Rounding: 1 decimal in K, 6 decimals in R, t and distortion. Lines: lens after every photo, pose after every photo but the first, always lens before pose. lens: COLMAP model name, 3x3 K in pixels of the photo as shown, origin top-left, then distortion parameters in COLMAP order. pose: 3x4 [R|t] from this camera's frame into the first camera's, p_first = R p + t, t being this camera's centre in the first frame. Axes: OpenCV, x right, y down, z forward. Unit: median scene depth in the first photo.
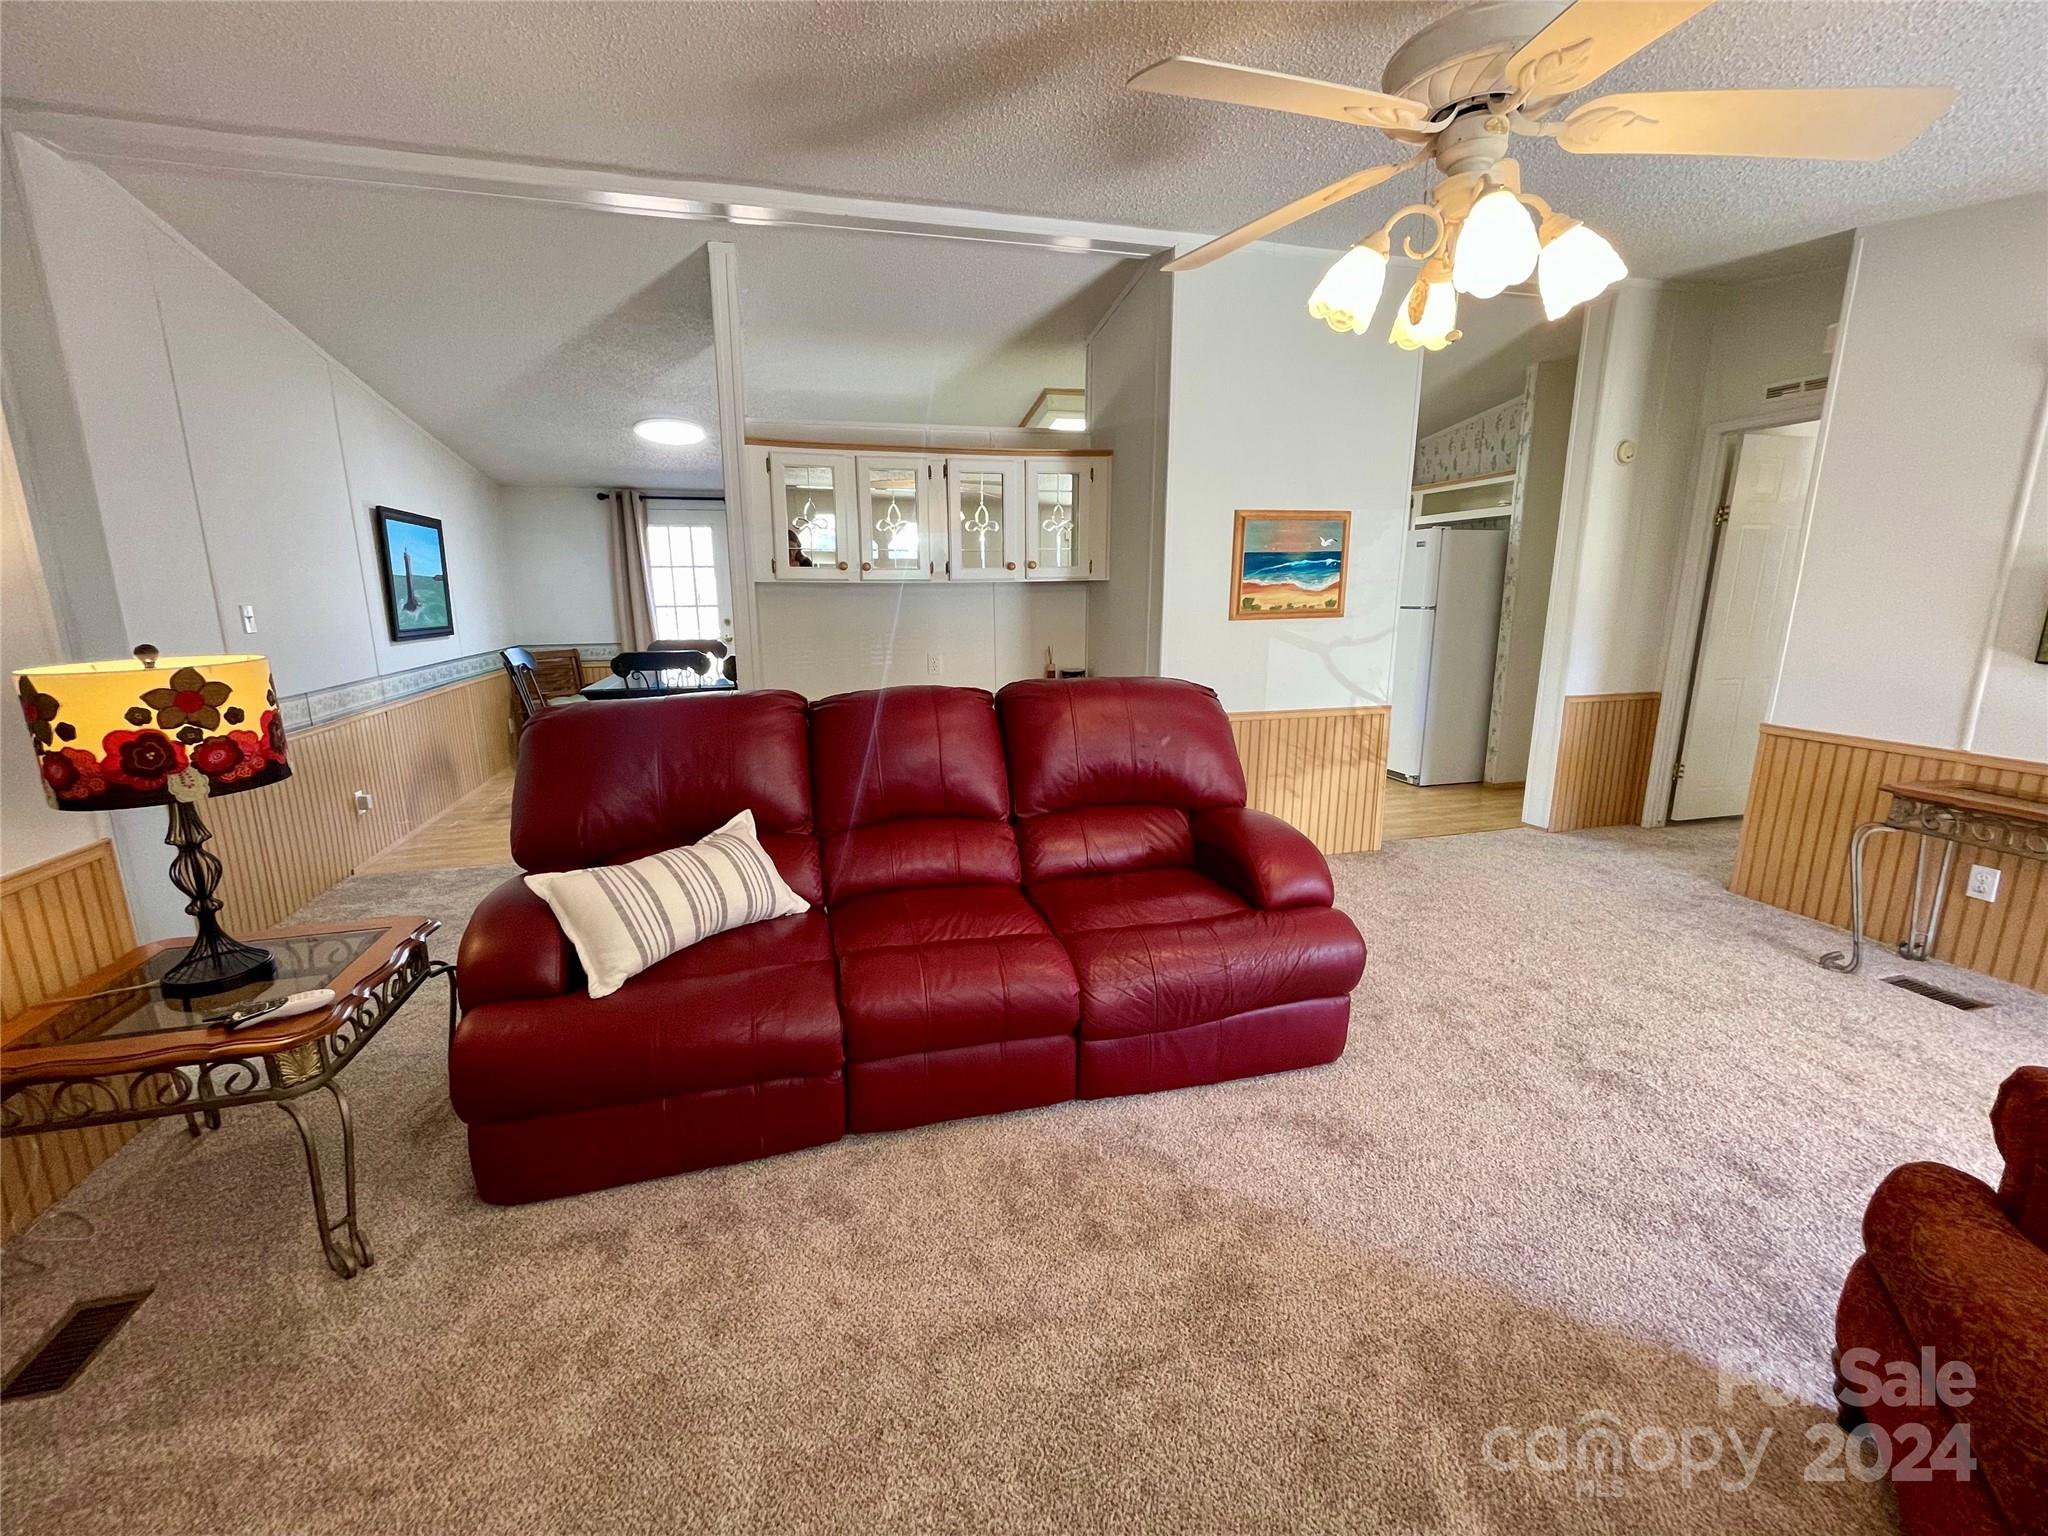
lens RADIAL K [[829.2, 0, 1020.2], [0, 829.2, 760.9], [0, 0, 1]] dist [-0.009901, -0.000111]
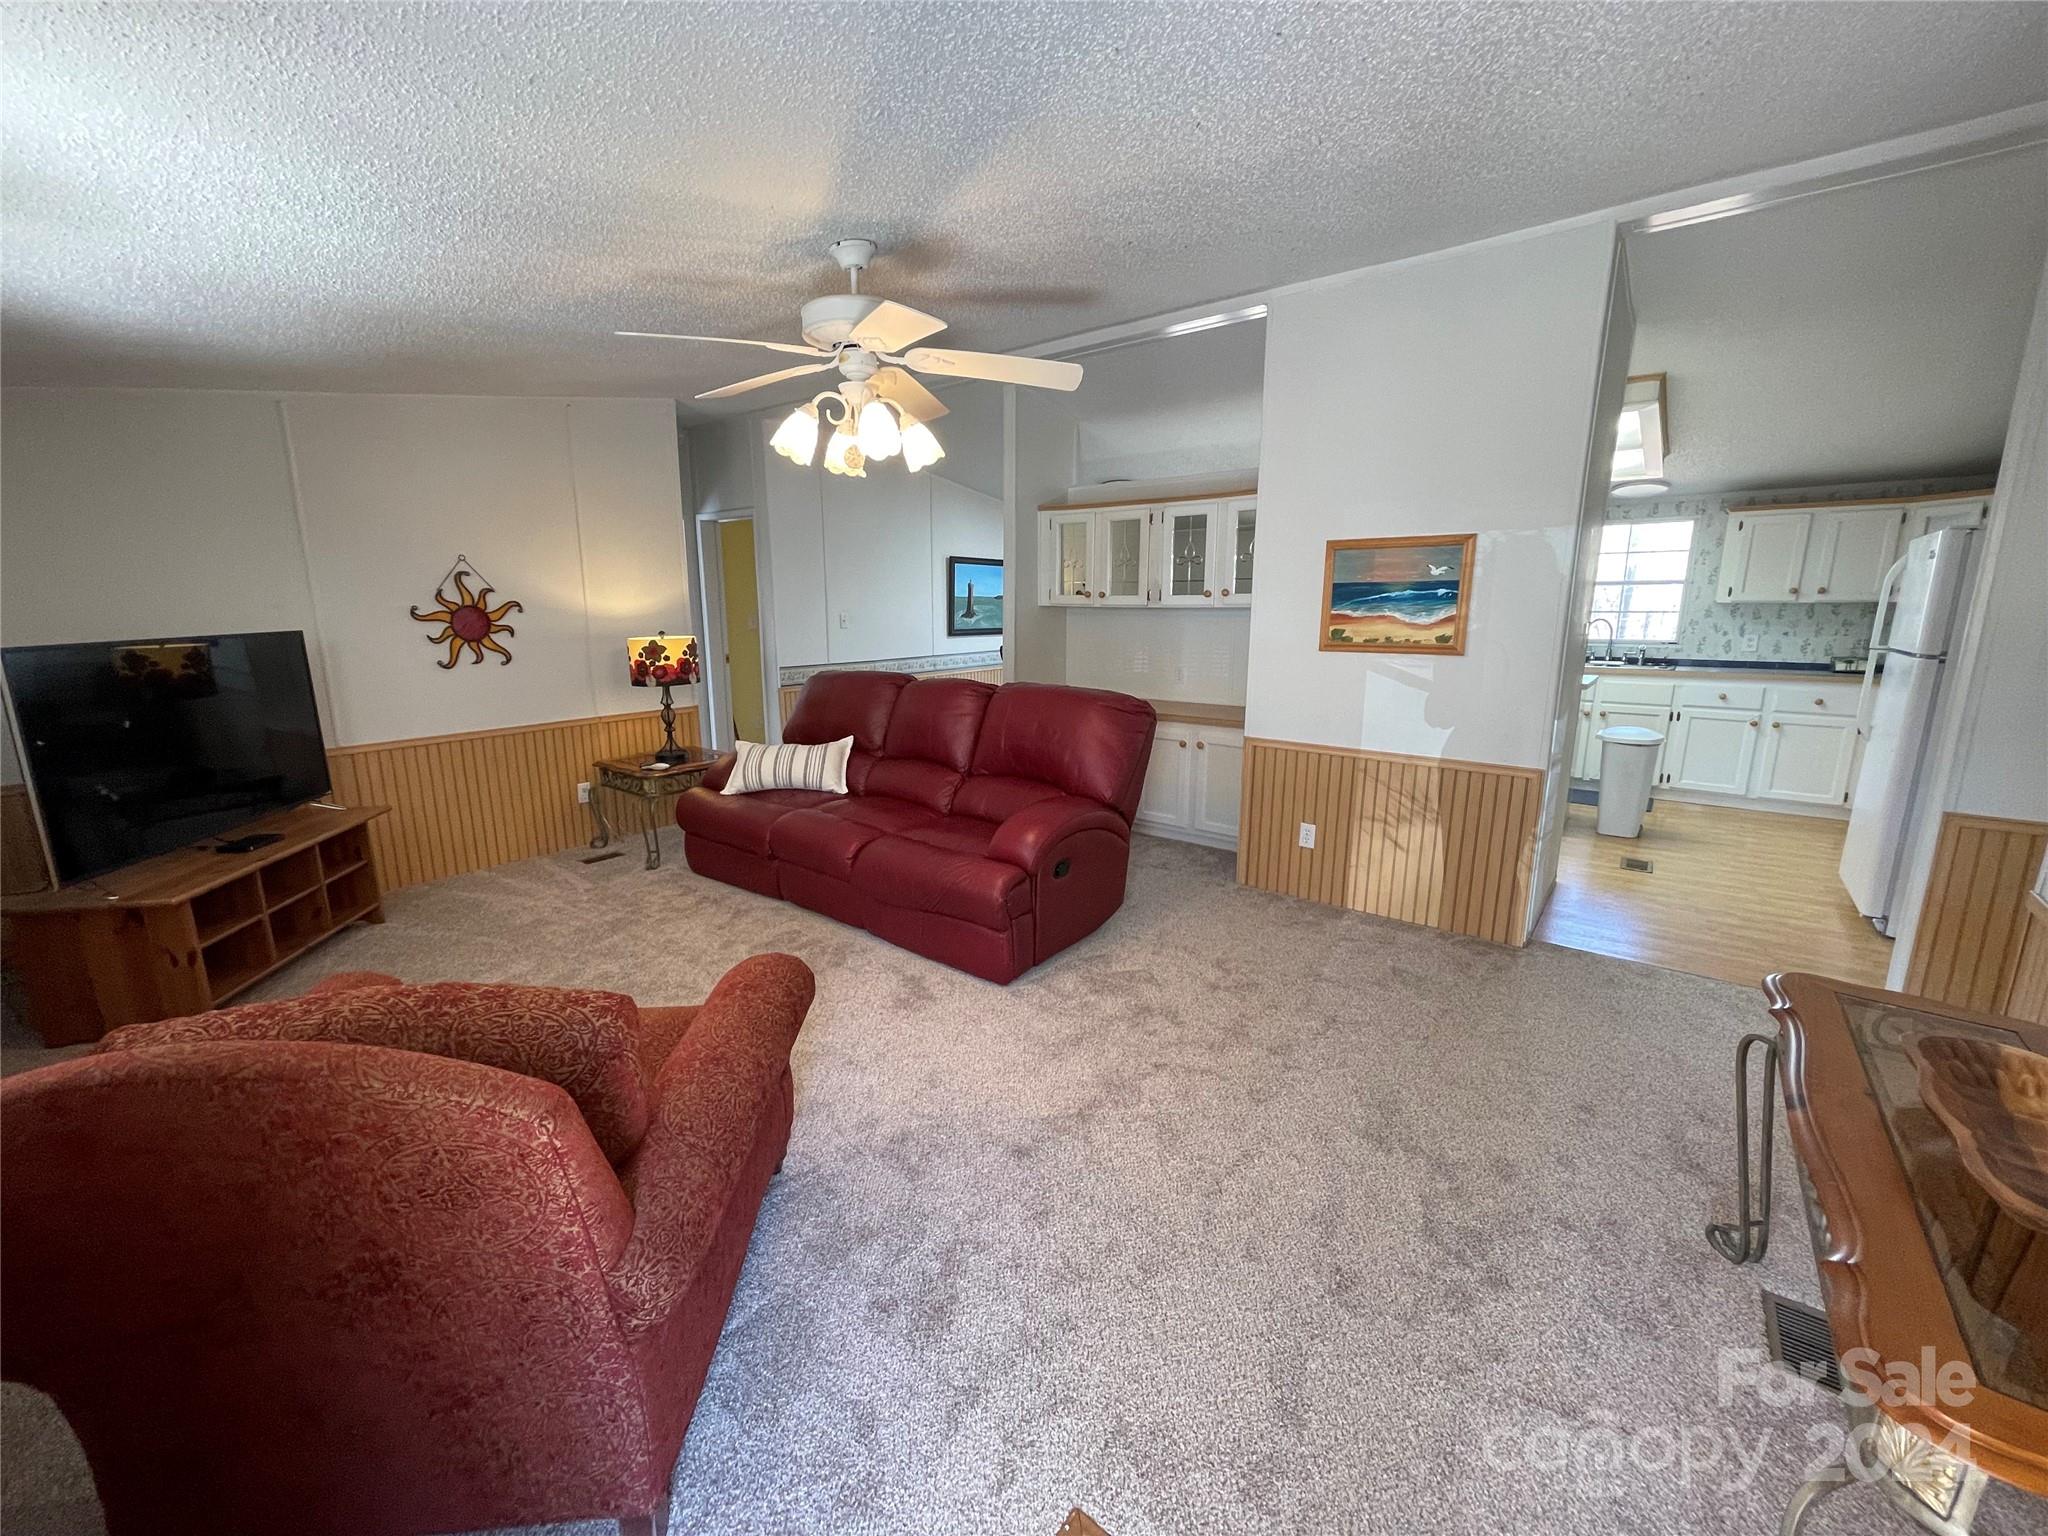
lens RADIAL K [[829.2, 0, 1036.2], [0, 829.2, 767.9], [0, 0, 1]] dist [-0.009901, -0.000111]
pose [[0.599695, 0.167882, -0.782420, 0.847573], [-0.168290, 0.982338, 0.081790, -0.055000], [0.782332, 0.082624, 0.617357, 0.128655]]
